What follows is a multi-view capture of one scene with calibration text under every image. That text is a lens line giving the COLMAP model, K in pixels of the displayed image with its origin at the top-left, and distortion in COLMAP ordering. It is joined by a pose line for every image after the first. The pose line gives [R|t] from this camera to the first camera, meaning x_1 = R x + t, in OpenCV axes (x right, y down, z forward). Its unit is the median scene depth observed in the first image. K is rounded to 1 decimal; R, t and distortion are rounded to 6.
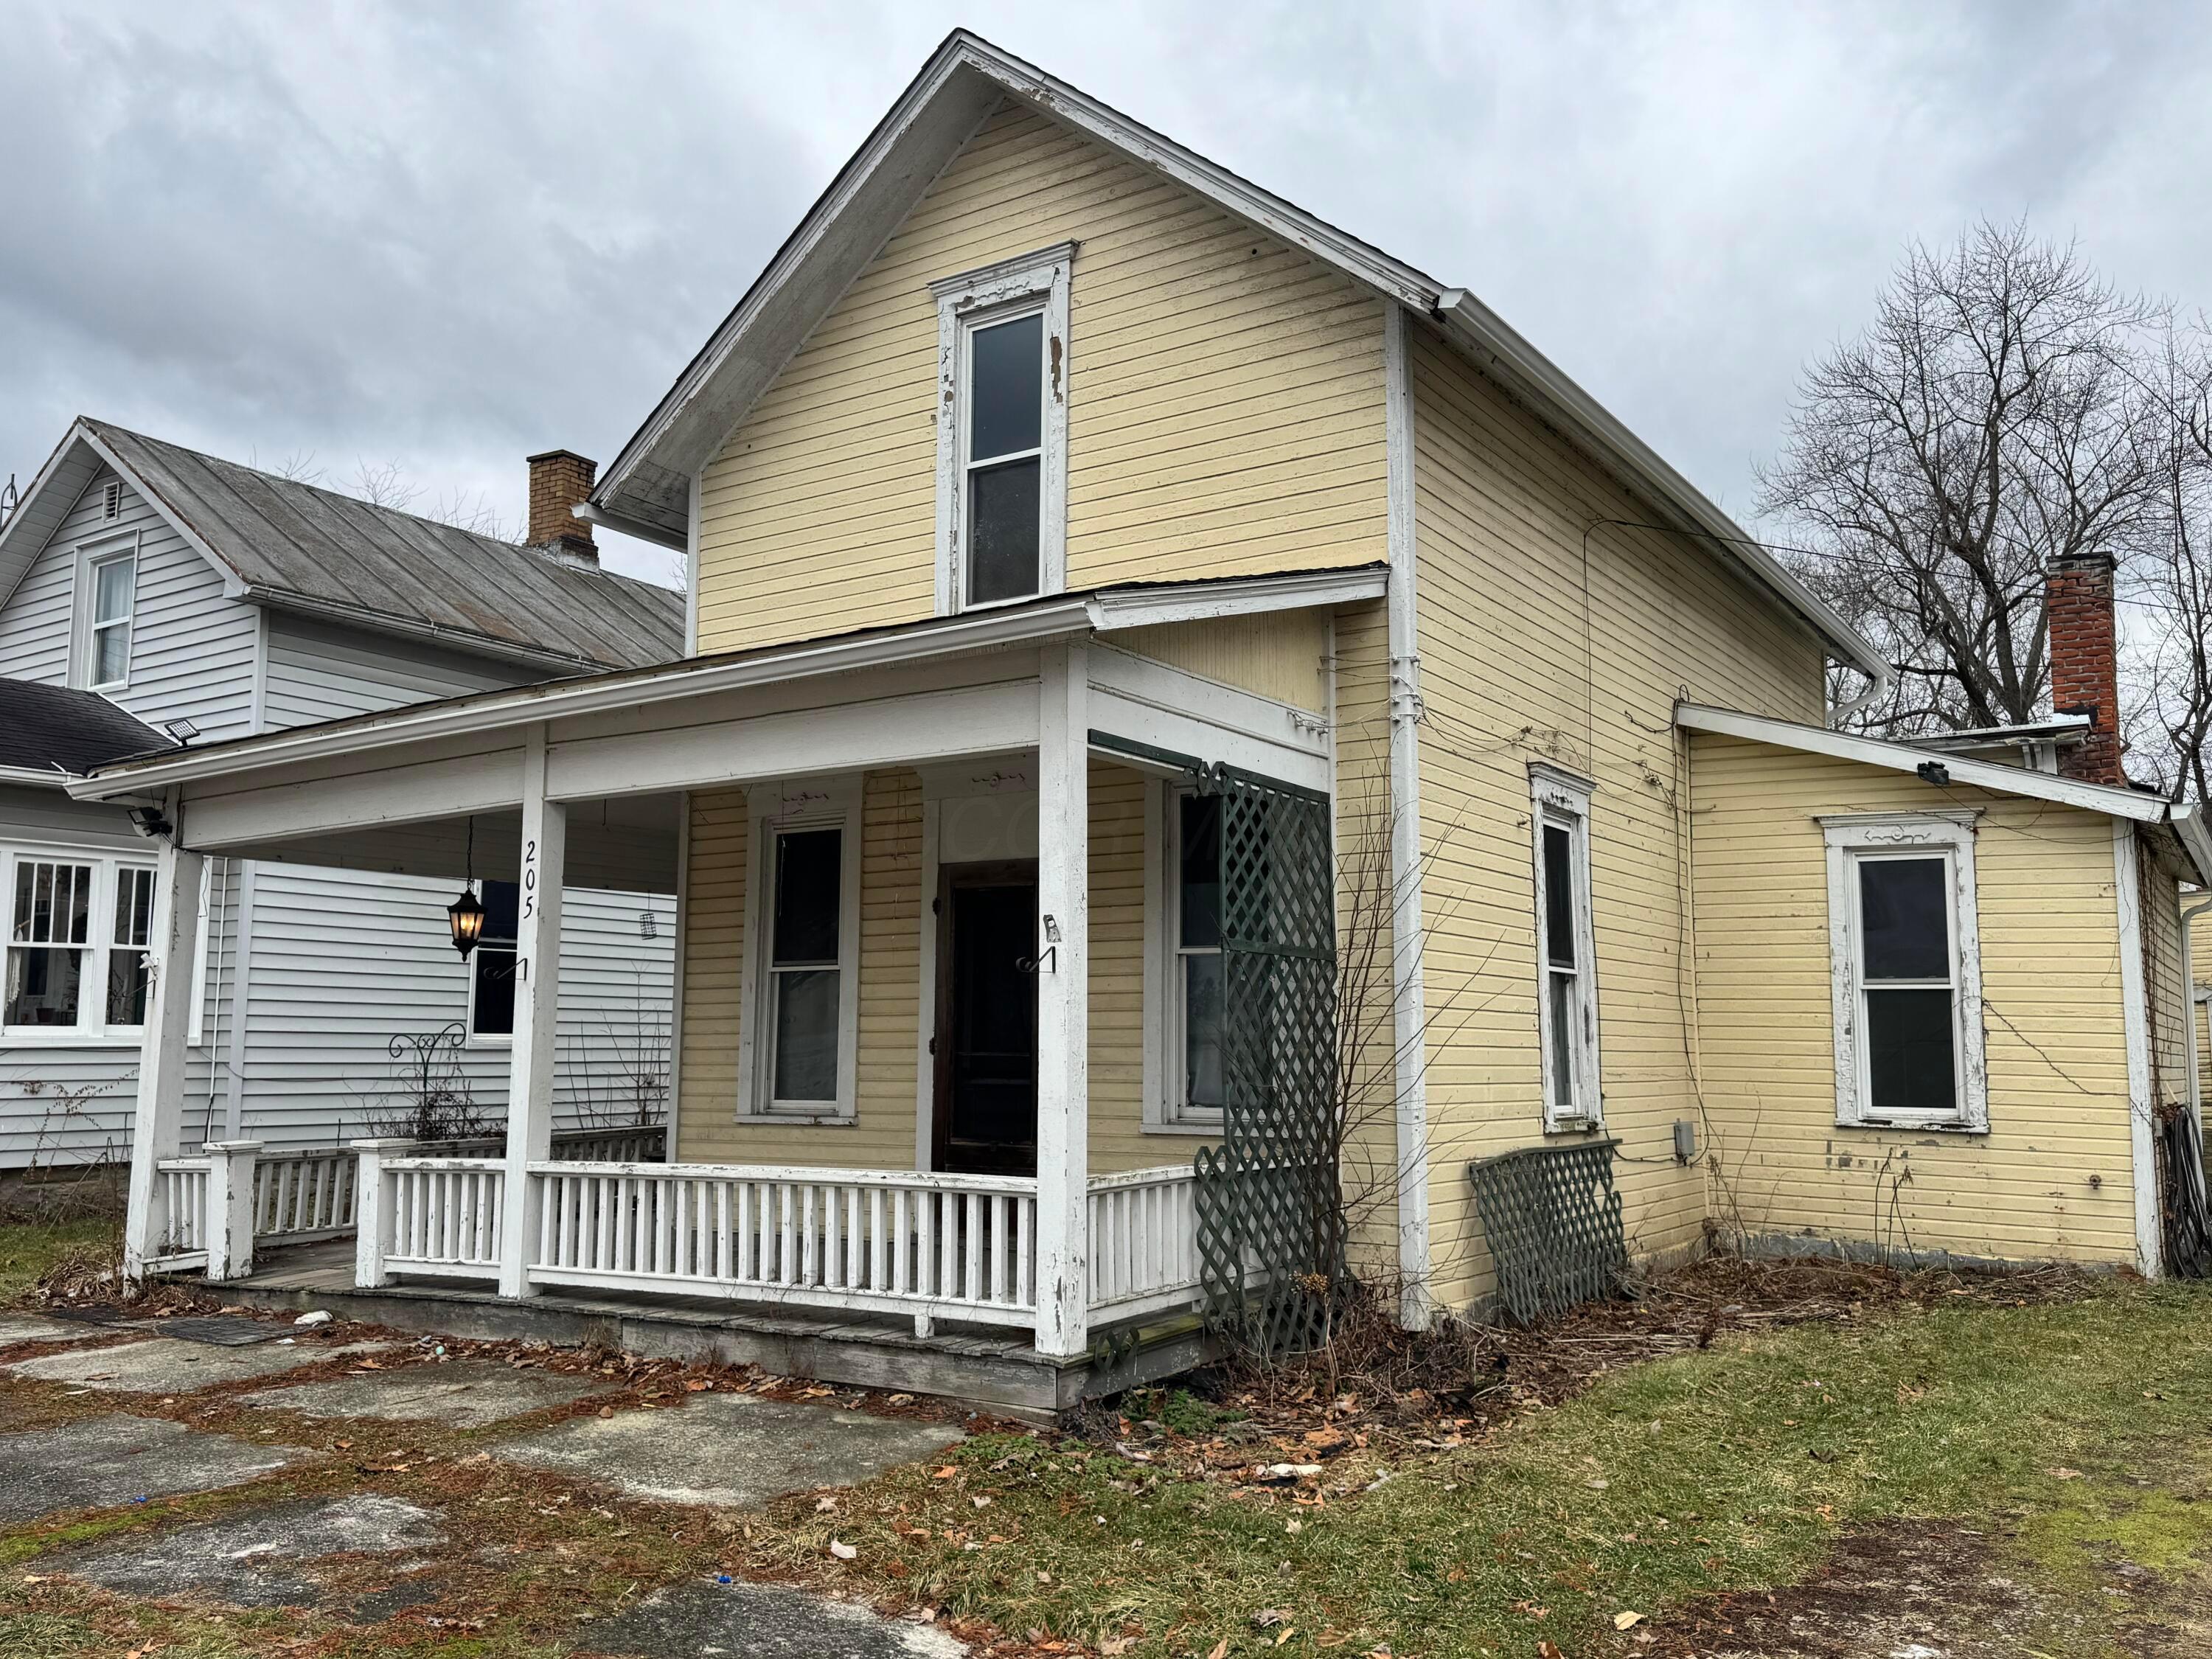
lens RADIAL K [[1827.4, 0, 1097.1], [0, 1827.4, 829.9], [0, 0, 1]] dist [0.149740, -0.285507]
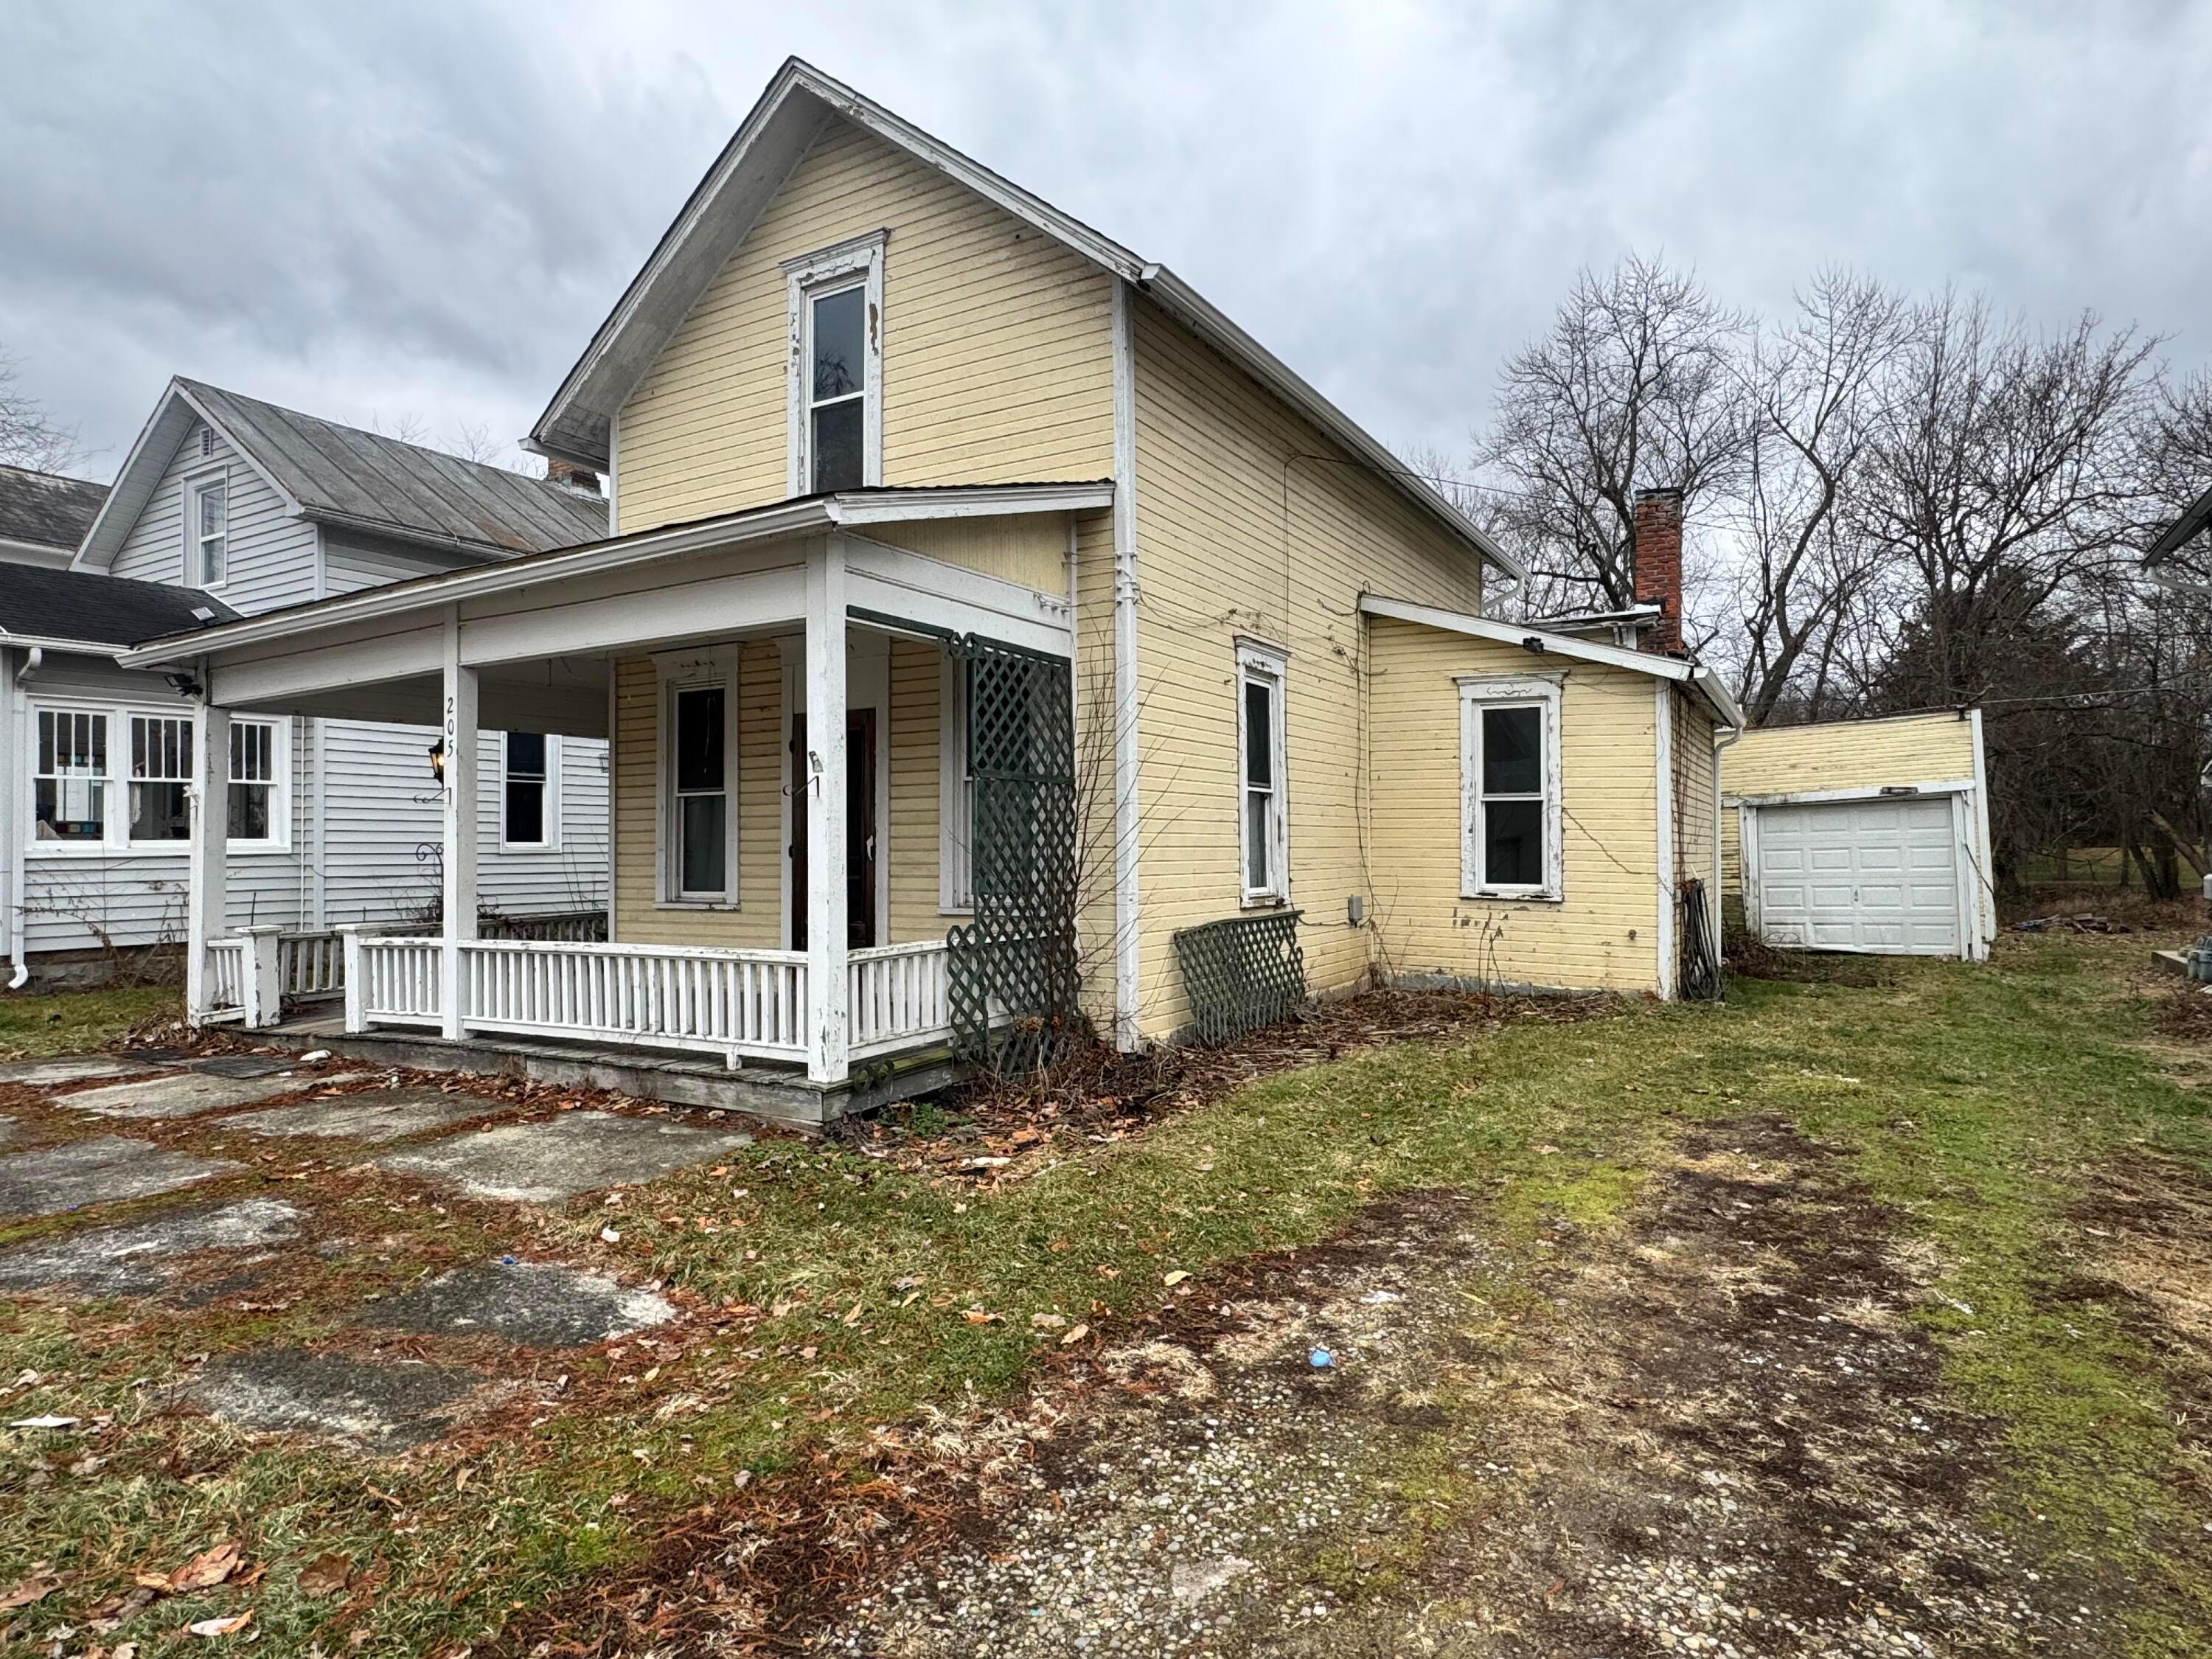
lens RADIAL K [[1286.4, 0, 1106.0], [0, 1286.4, 829.5], [0, 0, 1]] dist [-0.005643, 0.001431]
pose [[0.998453, -0.010138, 0.054679, 0.087361], [0.004358, 0.994483, 0.104805, 0.005041], [-0.055440, -0.104405, 0.992988, 0.058830]]
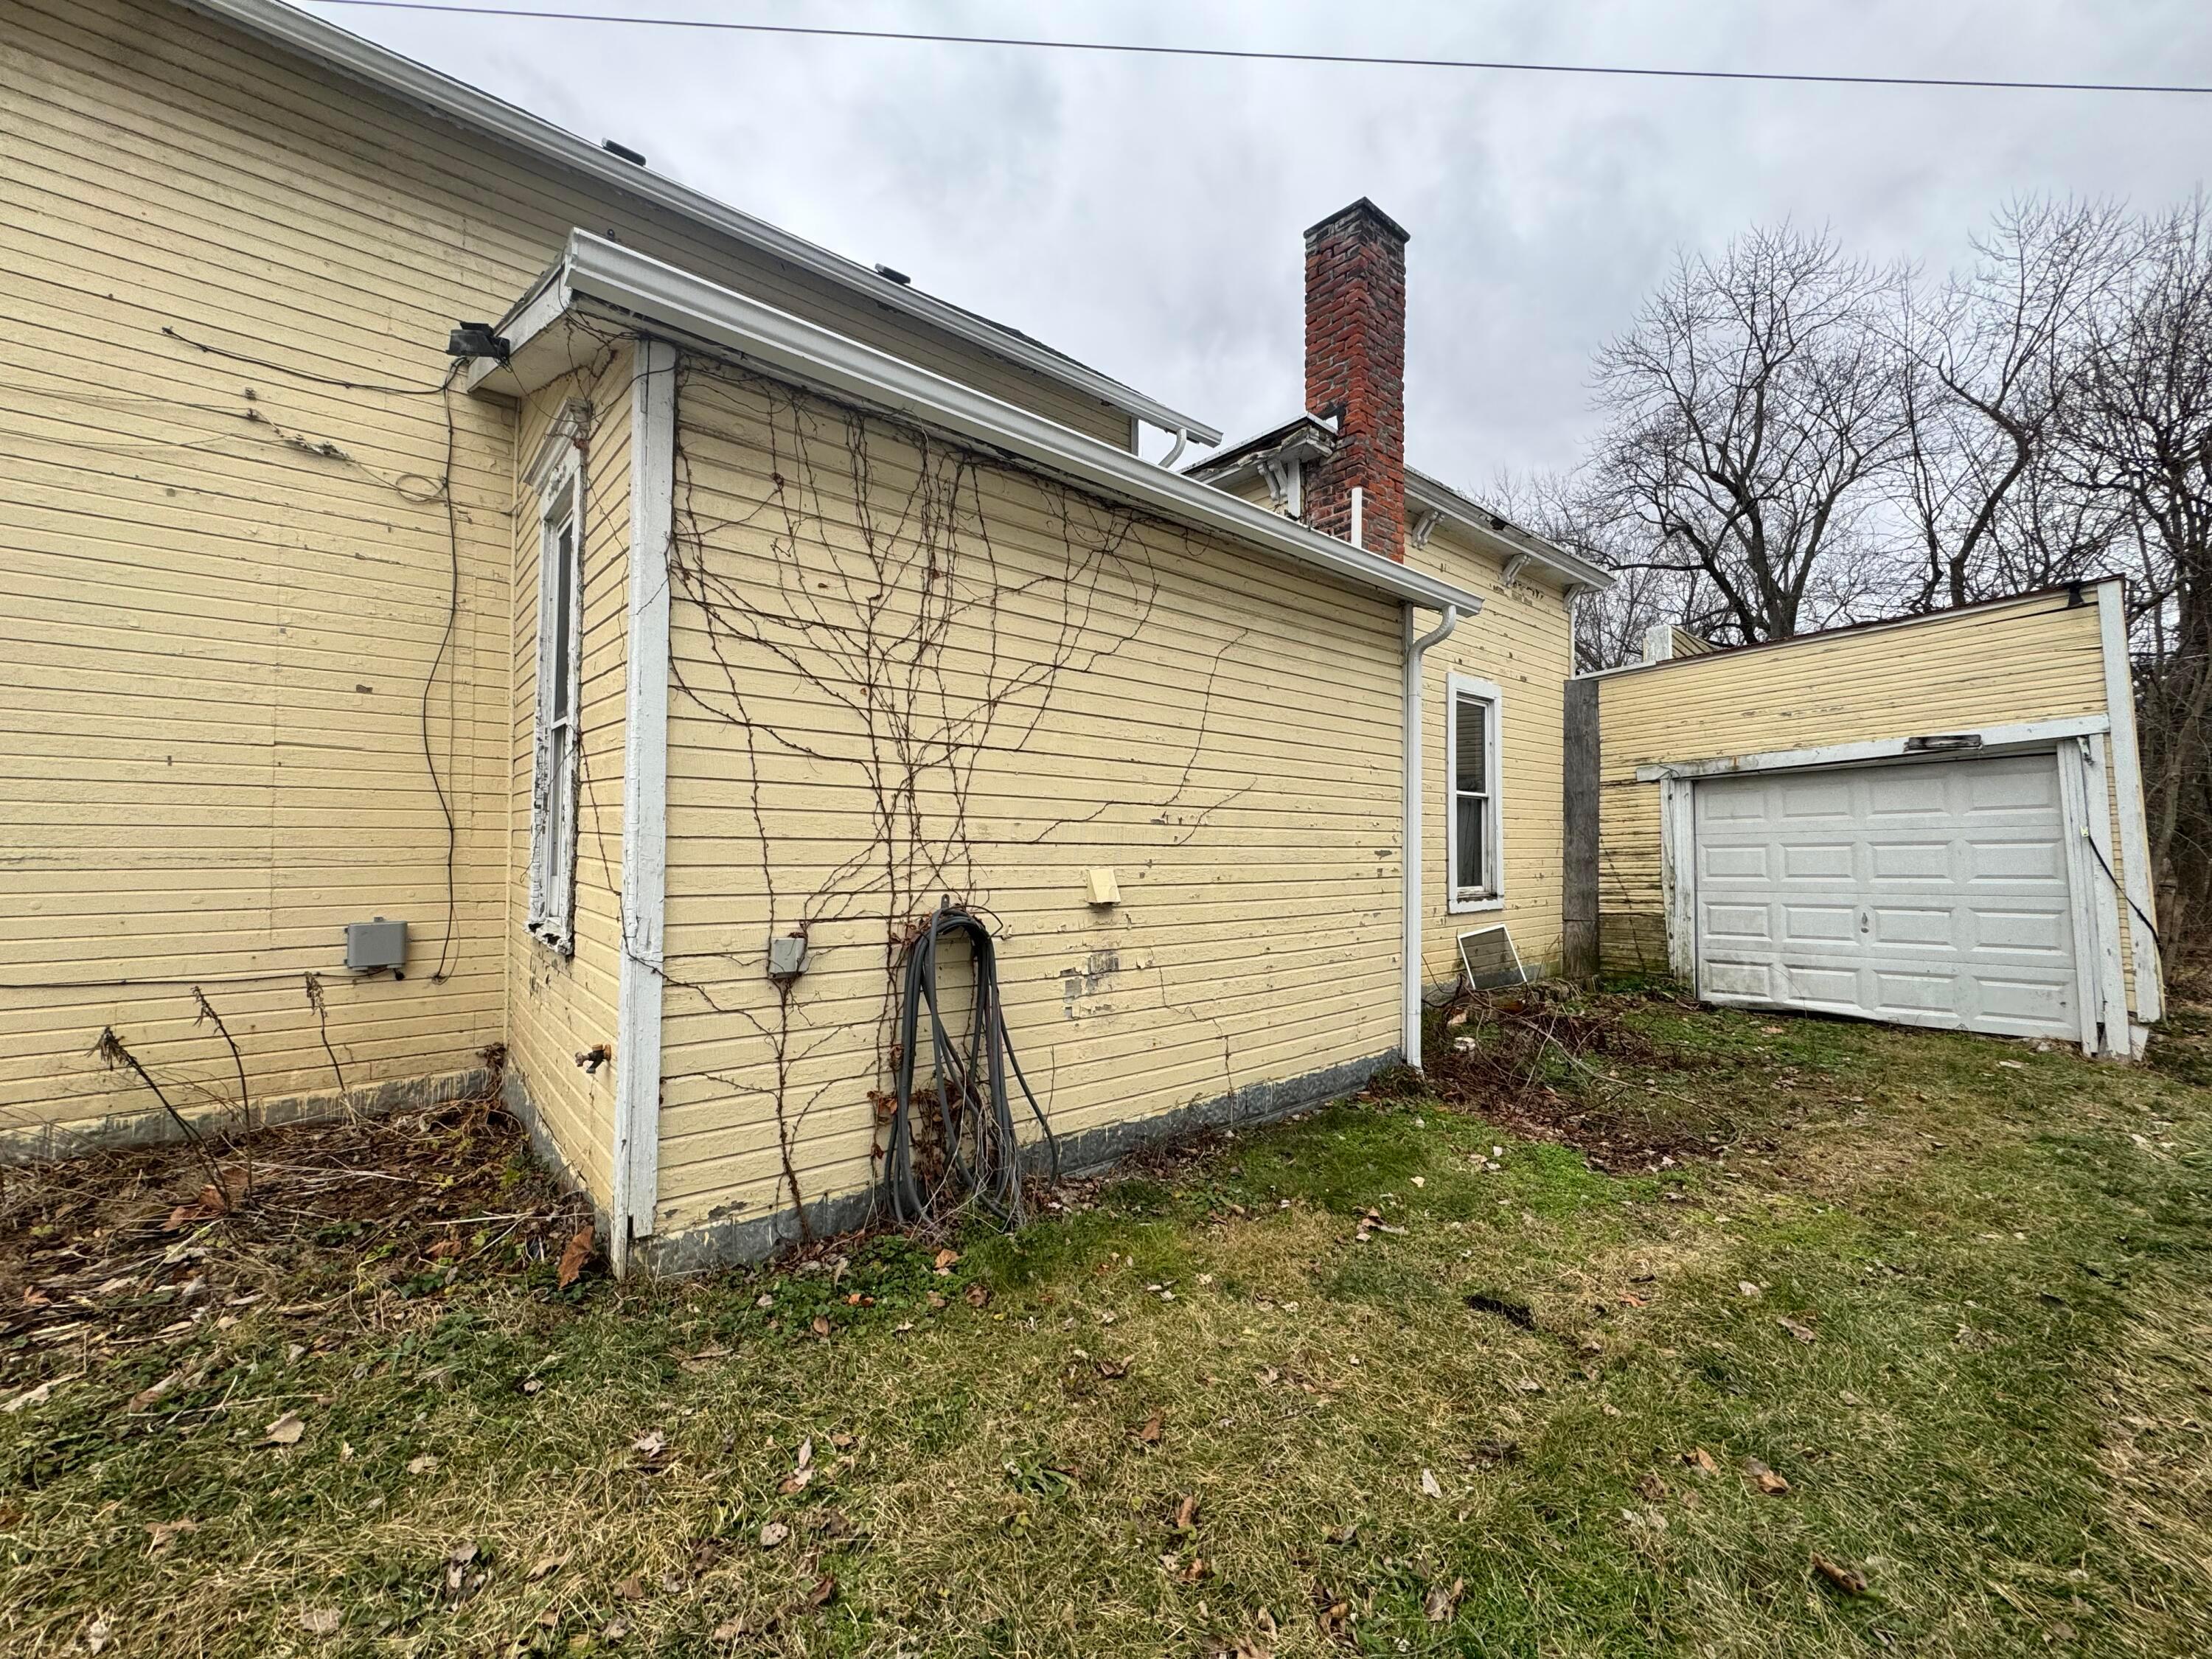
lens RADIAL K [[880.4, 0, 1118.7], [0, 880.4, 824.3], [0, 0, 1]] dist [-0.003940, 0.000599]
pose [[0.960875, -0.010539, -0.276781, 0.805774], [0.036735, 0.995297, 0.089633, 0.114359], [0.274535, -0.096293, 0.956743, 0.873250]]
